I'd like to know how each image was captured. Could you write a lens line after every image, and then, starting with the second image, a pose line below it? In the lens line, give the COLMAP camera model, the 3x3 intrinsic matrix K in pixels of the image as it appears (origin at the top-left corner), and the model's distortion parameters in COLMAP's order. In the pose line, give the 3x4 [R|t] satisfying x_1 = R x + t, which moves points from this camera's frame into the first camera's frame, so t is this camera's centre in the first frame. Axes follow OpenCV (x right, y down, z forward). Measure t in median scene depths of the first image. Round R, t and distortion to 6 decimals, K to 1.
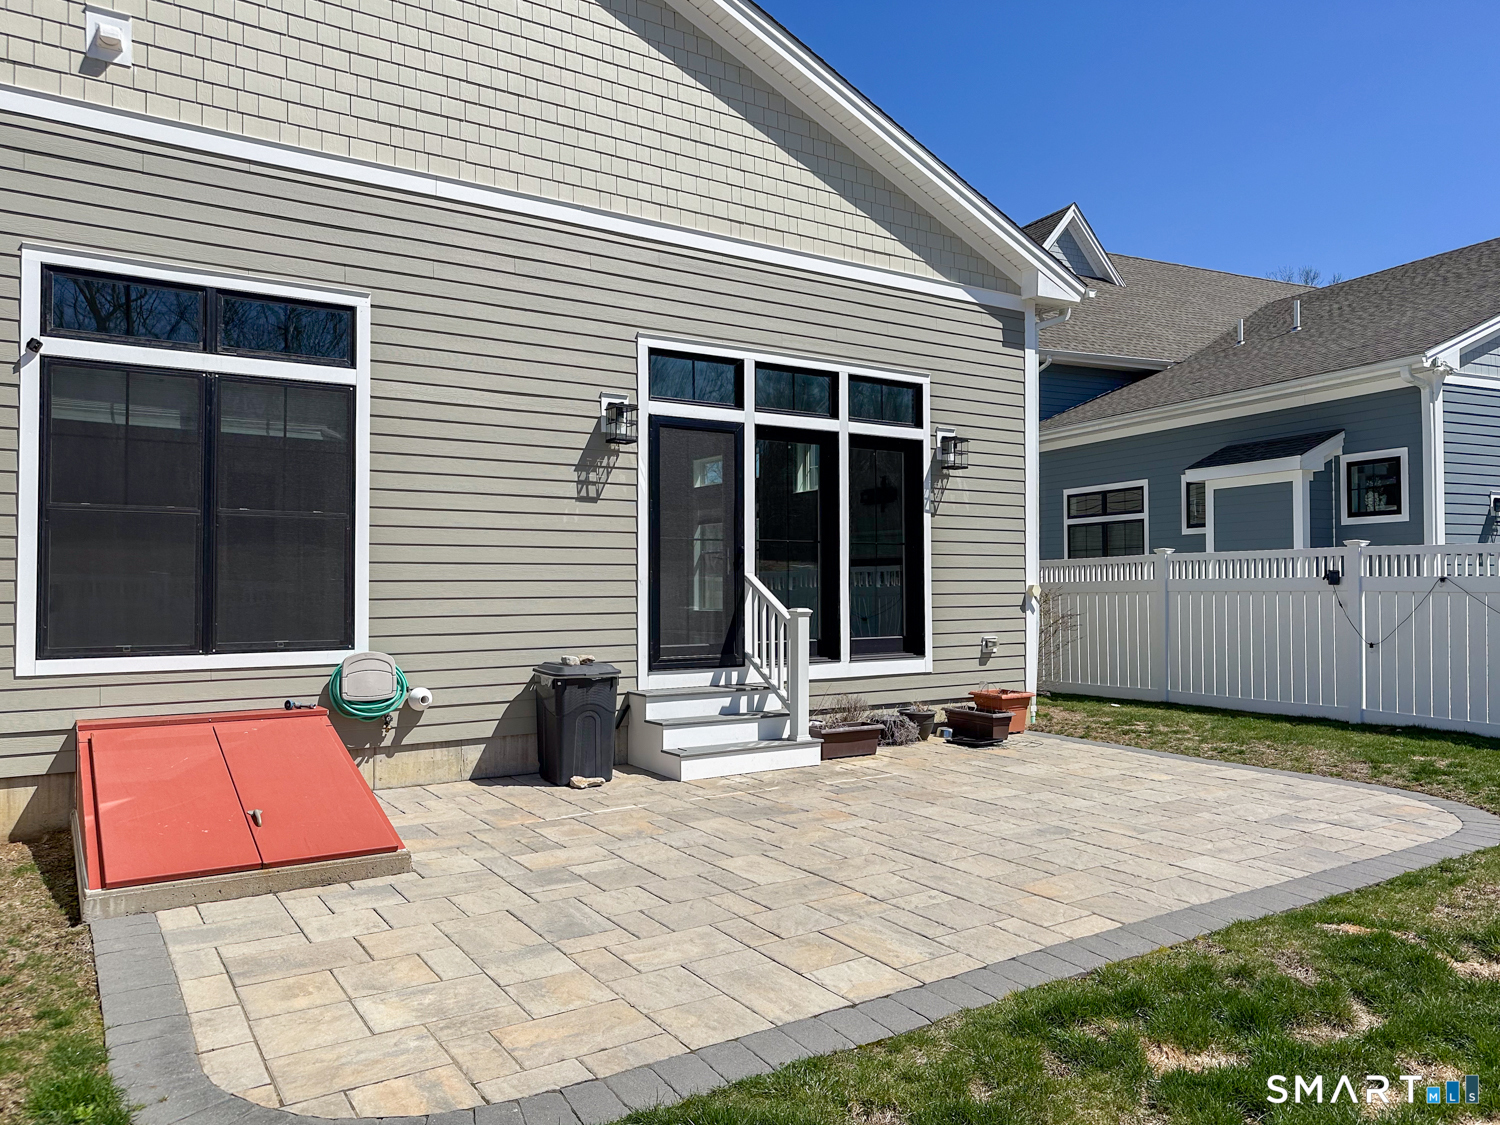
lens RADIAL K [[1060.3, 0, 750.0], [0, 1060.3, 562.5], [0, 0, 1]] dist [-0.003989, -0.008509]
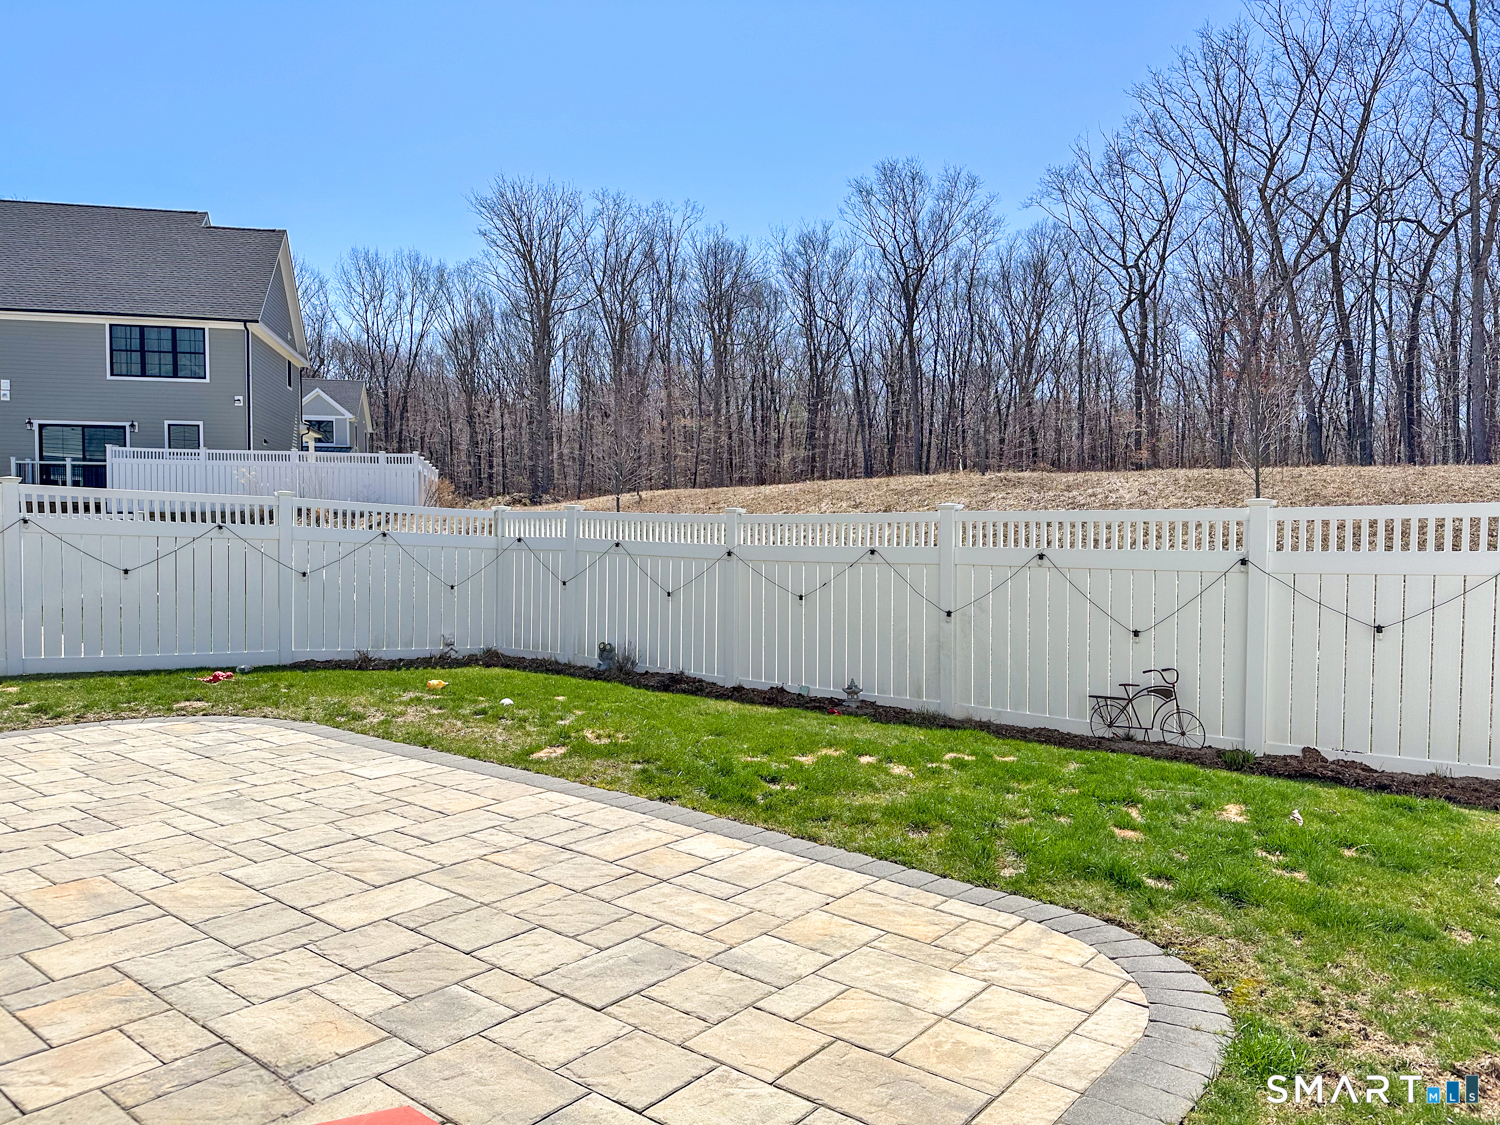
lens RADIAL K [[1038.3, 0, 747.9], [0, 1038.3, 541.1], [0, 0, 1]] dist [0.070612, -0.001684]
pose [[-0.292851, -0.018984, 0.955970, -0.495310], [-0.021836, 0.999675, 0.013163, 0.007390], [-0.955909, -0.017019, -0.293171, 0.609325]]
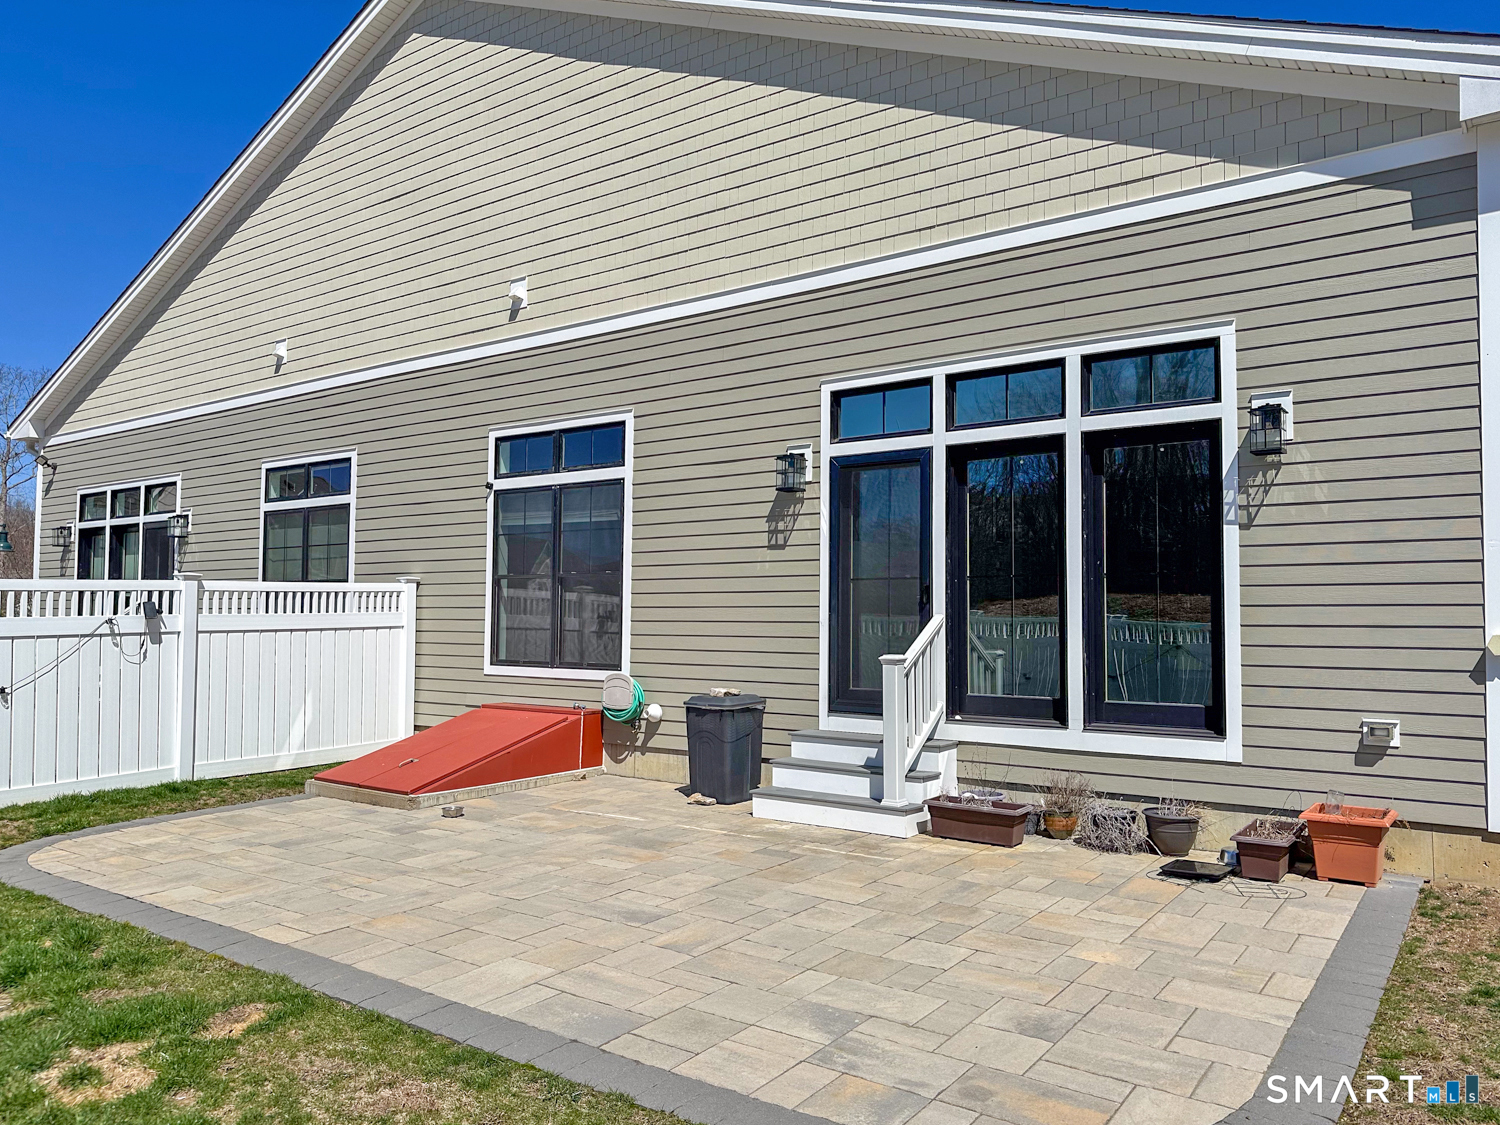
lens RADIAL K [[1069.8, 0, 757.6], [0, 1069.8, 568.7], [0, 0, 1]] dist [-0.001785, -0.005654]
pose [[0.359548, -0.040265, -0.932258, 0.863469], [0.011980, 0.999185, -0.038536, 0.004892], [0.933050, 0.002687, 0.359737, 0.588715]]
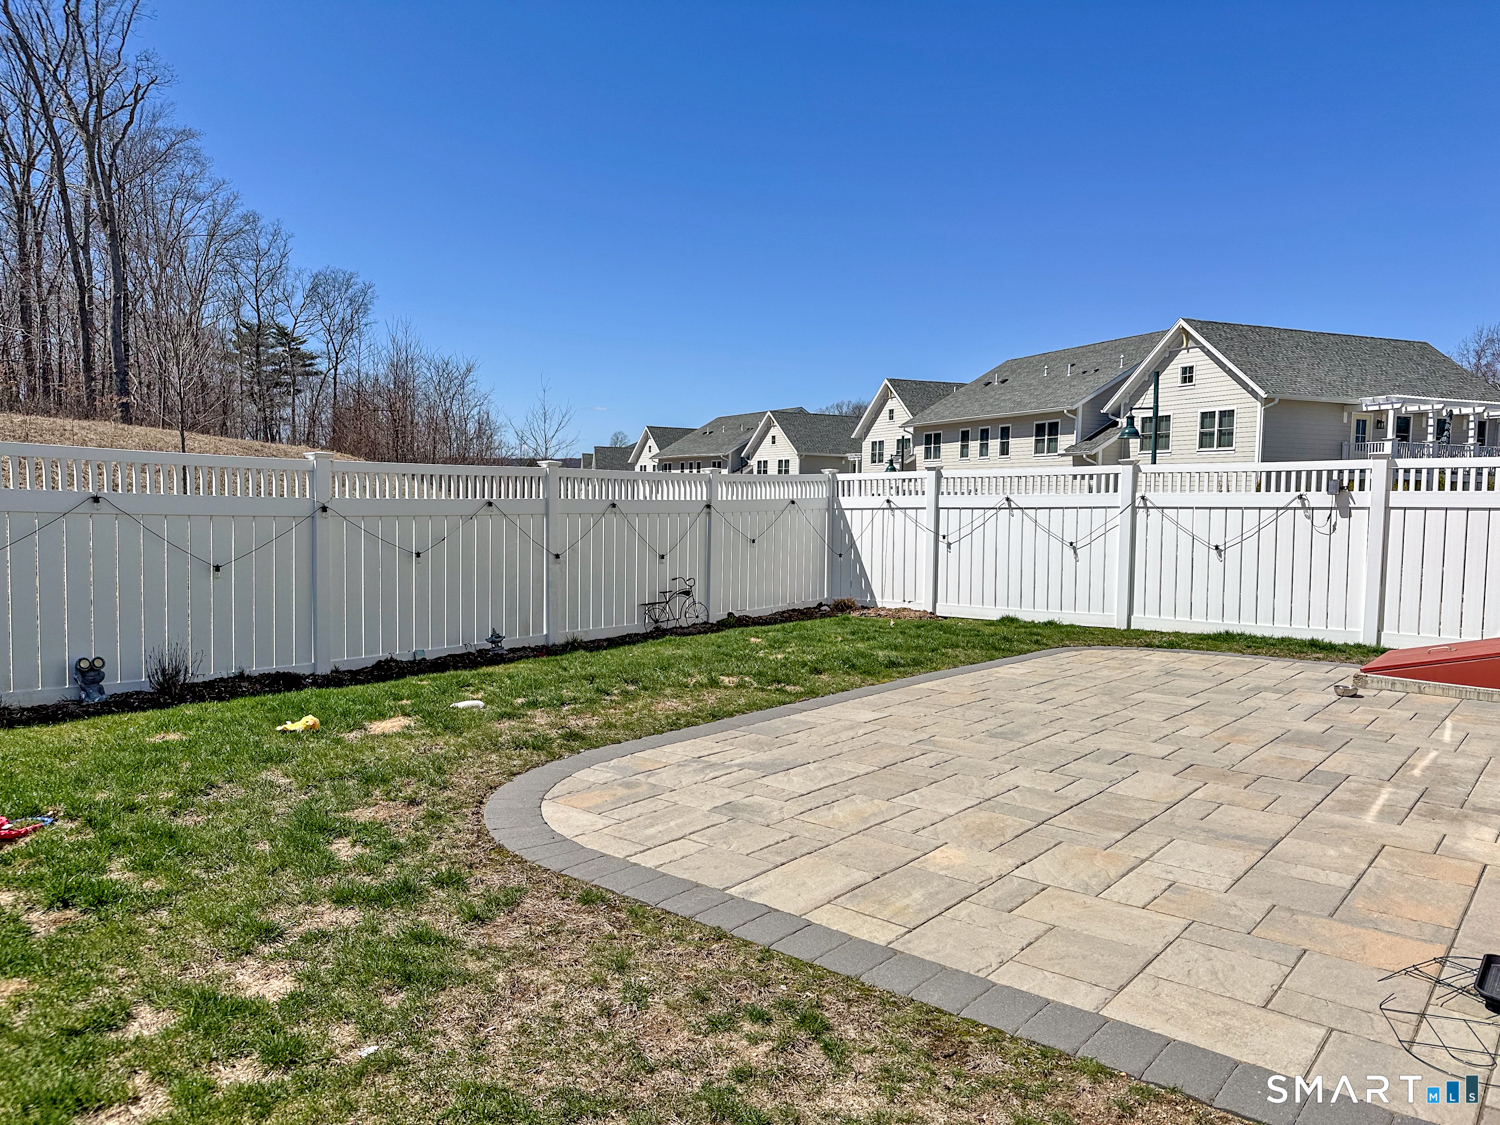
lens RADIAL K [[1069.8, 0, 757.6], [0, 1069.8, 568.7], [0, 0, 1]] dist [-0.001785, -0.005654]
pose [[-0.954500, 0.001404, -0.298207, 0.619837], [-0.014826, 0.998529, 0.052155, 0.036969], [0.297841, 0.054204, -0.953075, 1.382229]]
